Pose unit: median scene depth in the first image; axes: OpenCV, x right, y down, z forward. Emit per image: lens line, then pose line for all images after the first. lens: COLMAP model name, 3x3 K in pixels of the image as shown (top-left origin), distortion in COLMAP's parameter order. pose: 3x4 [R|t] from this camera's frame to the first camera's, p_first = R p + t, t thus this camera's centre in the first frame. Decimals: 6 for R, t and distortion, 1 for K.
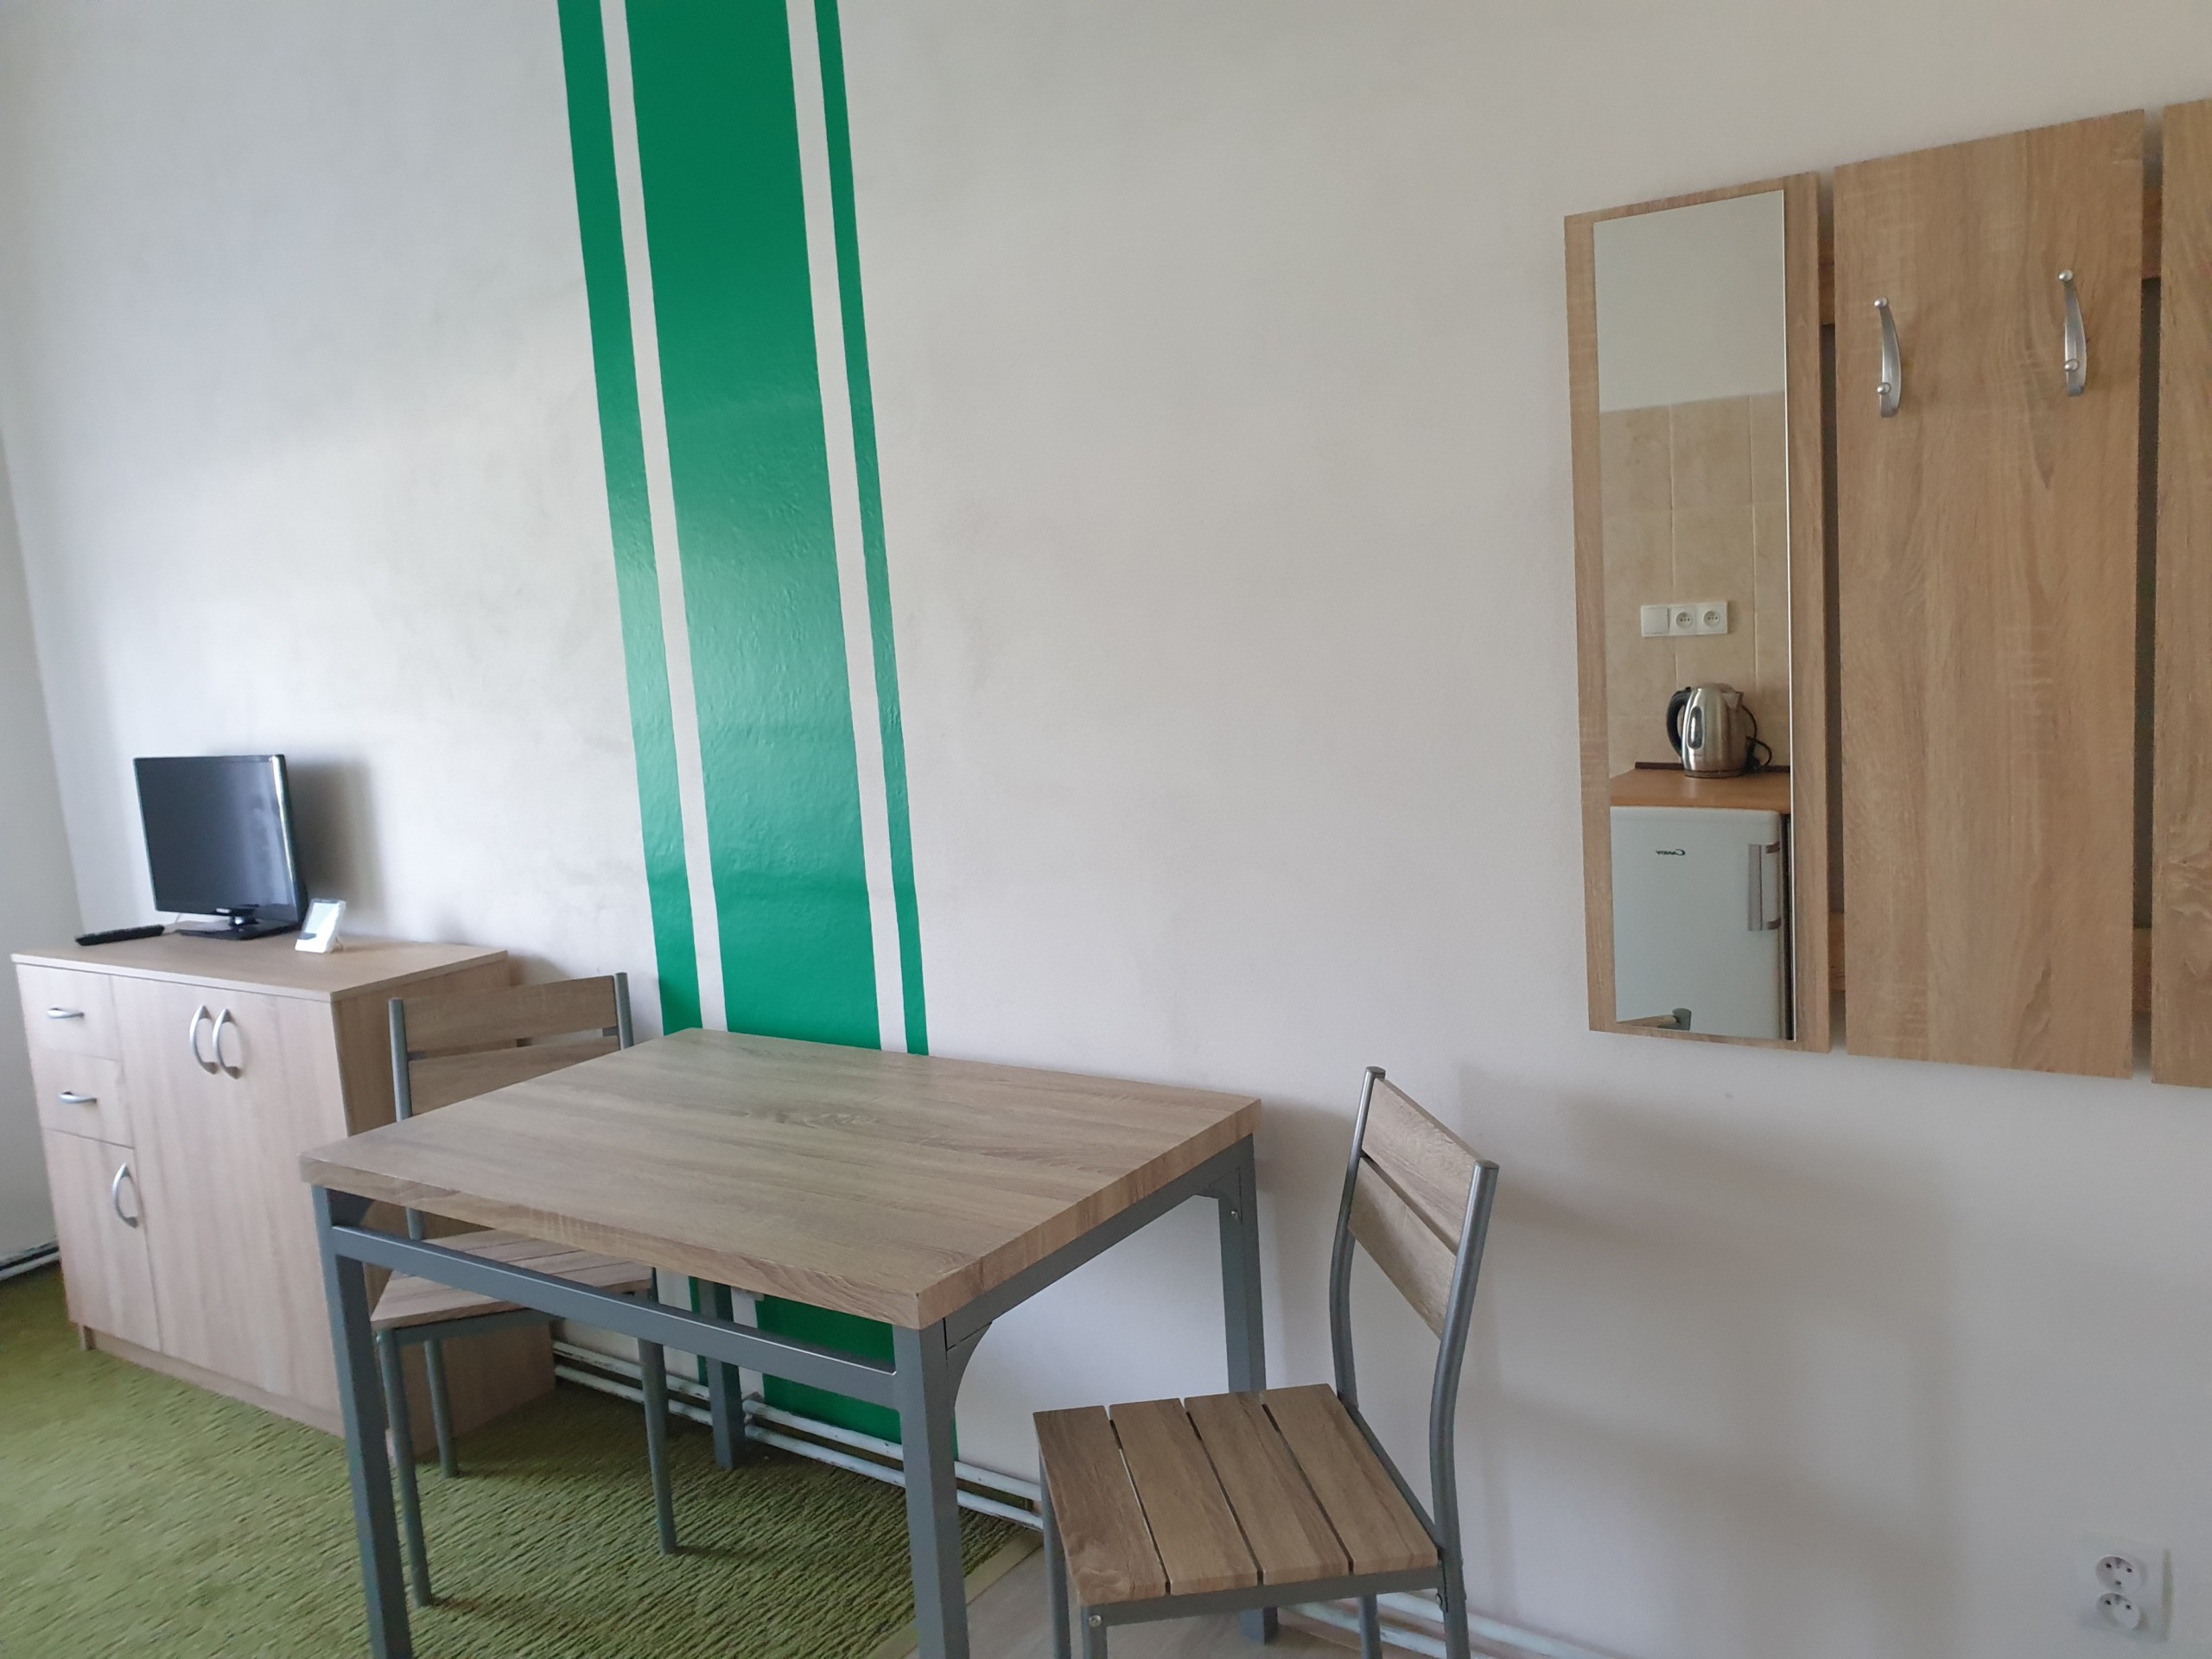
lens RADIAL K [[1699.0, 0, 1094.7], [0, 1699.0, 832.6], [0, 0, 1]] dist [0.086666, -0.178904]
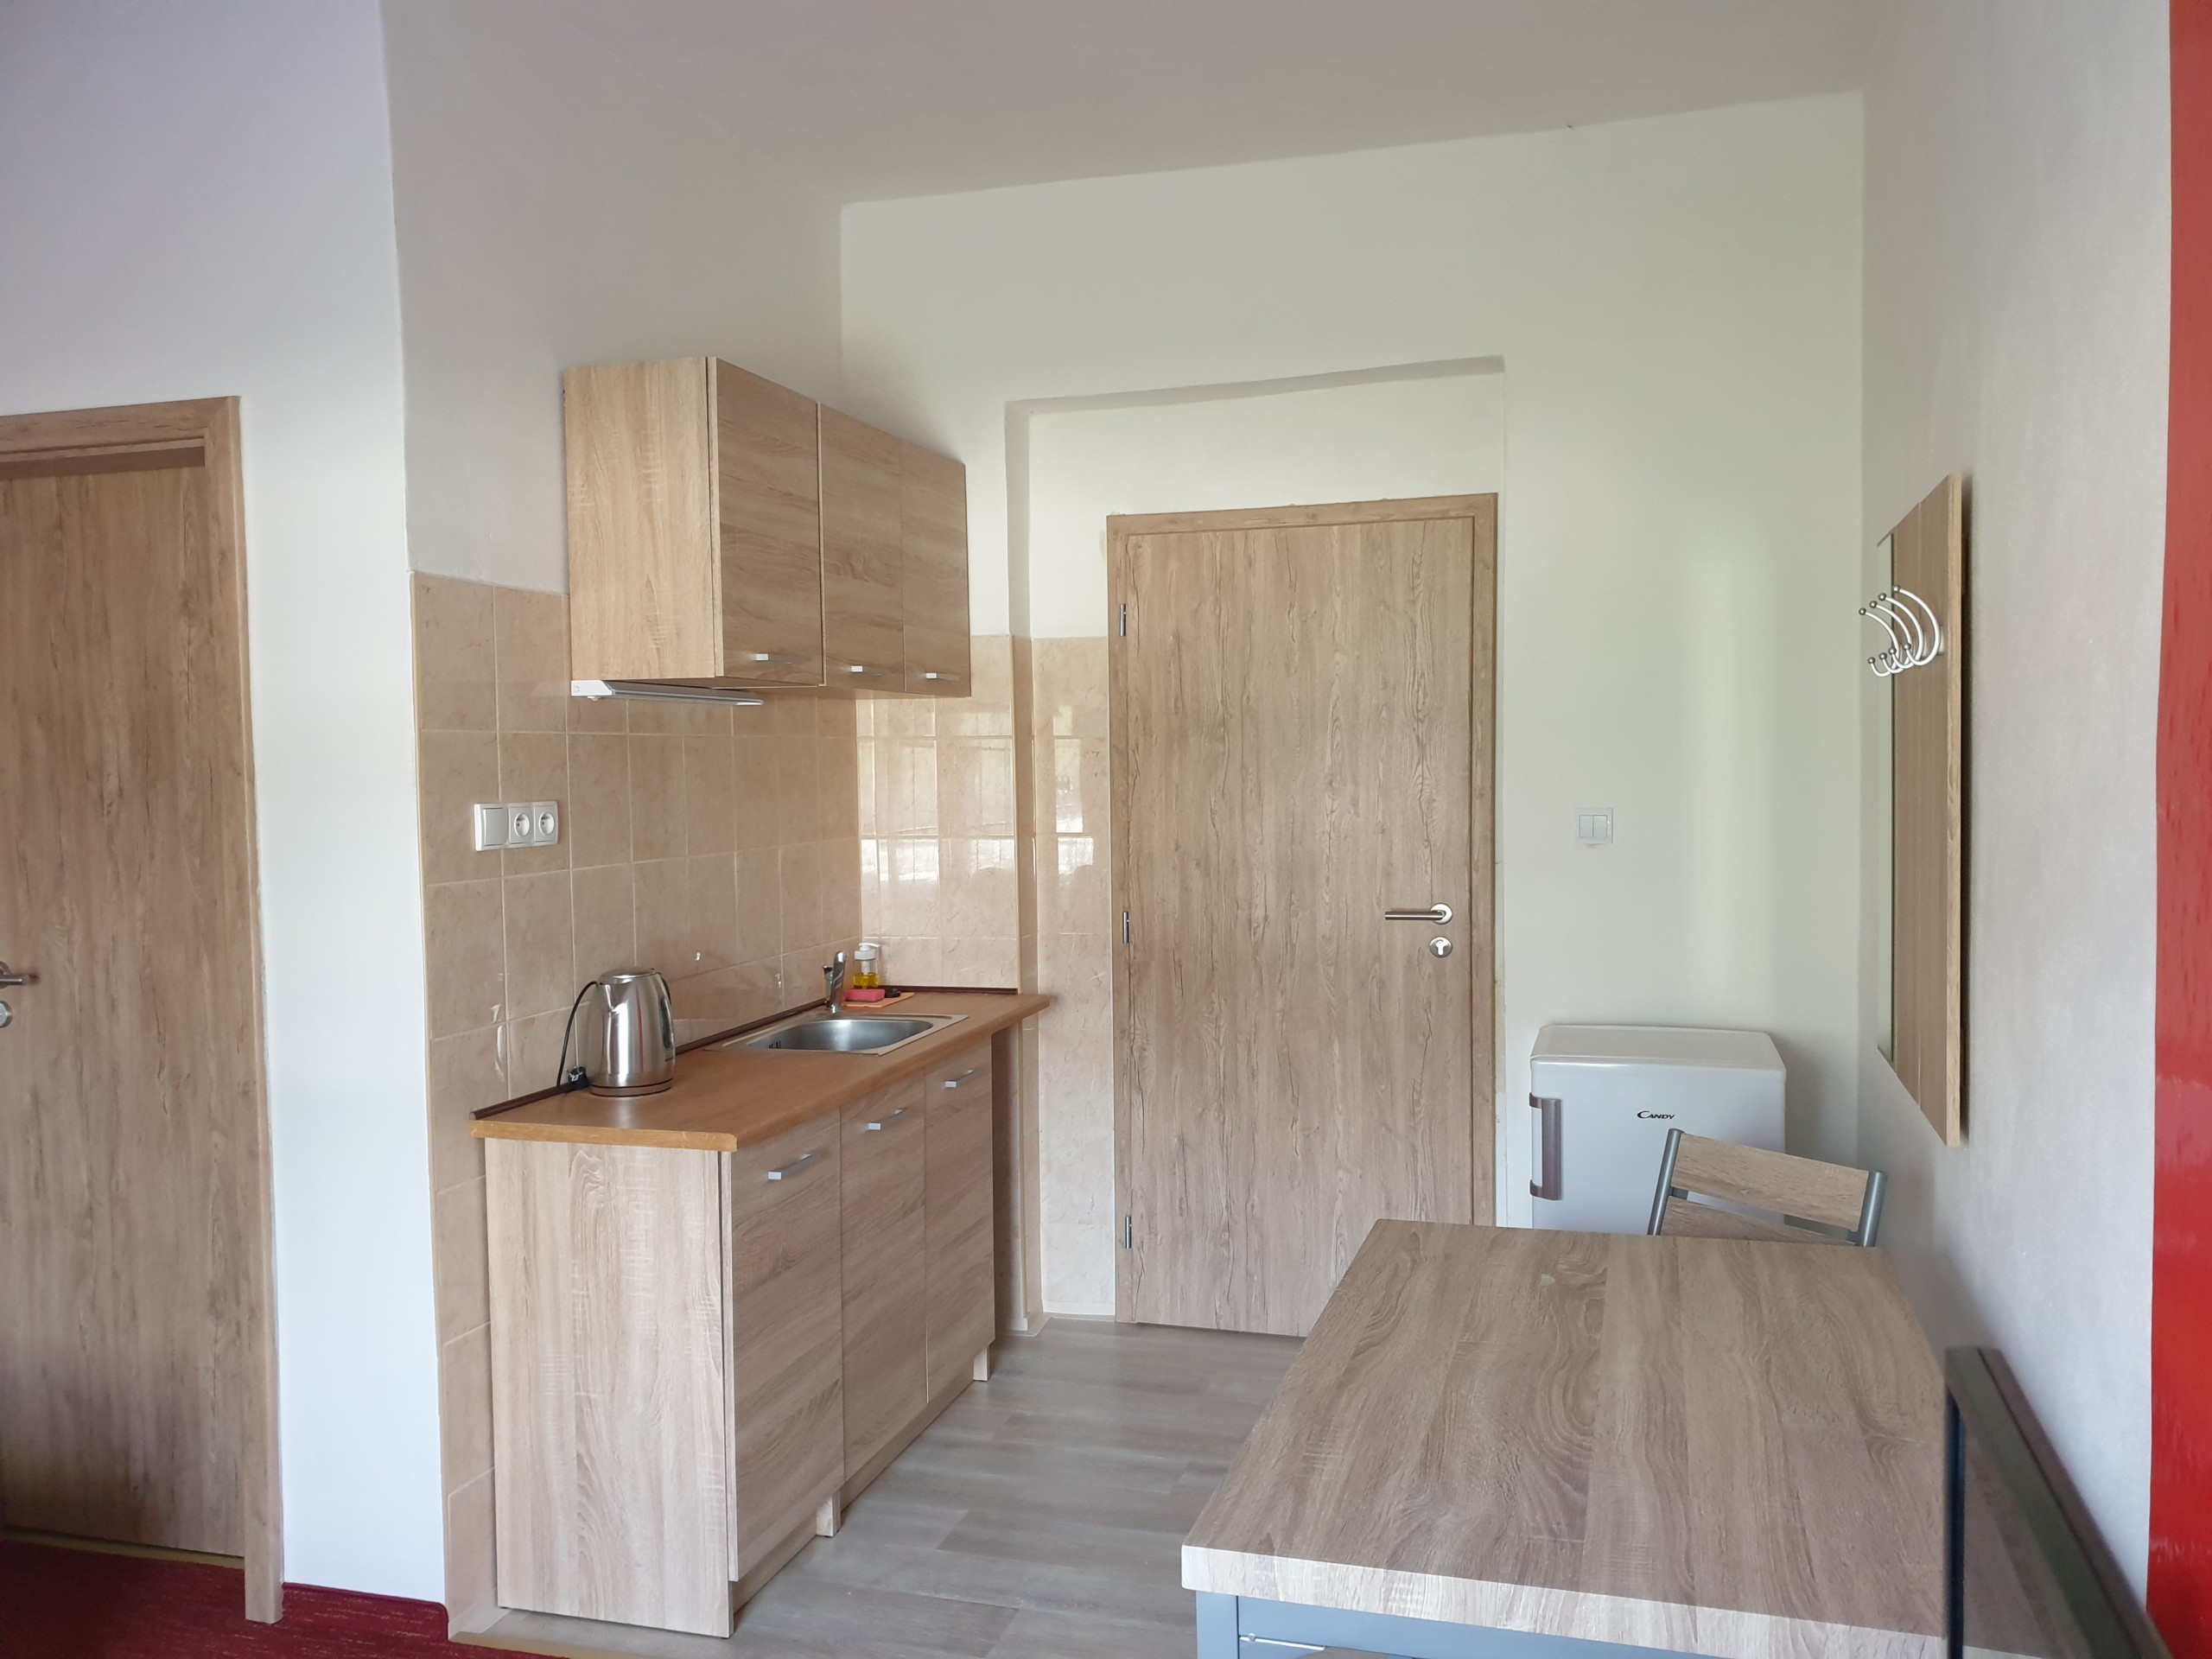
lens RADIAL K [[1738.8, 0, 1175.8], [0, 1738.8, 824.2], [0, 0, 1]] dist [-0.001807, 0.000330]
pose [[-0.309354, 0.025102, 0.950616, -1.044738], [0.153754, 0.987819, 0.023951, -0.146833], [-0.938435, 0.153570, -0.309445, 1.483310]]
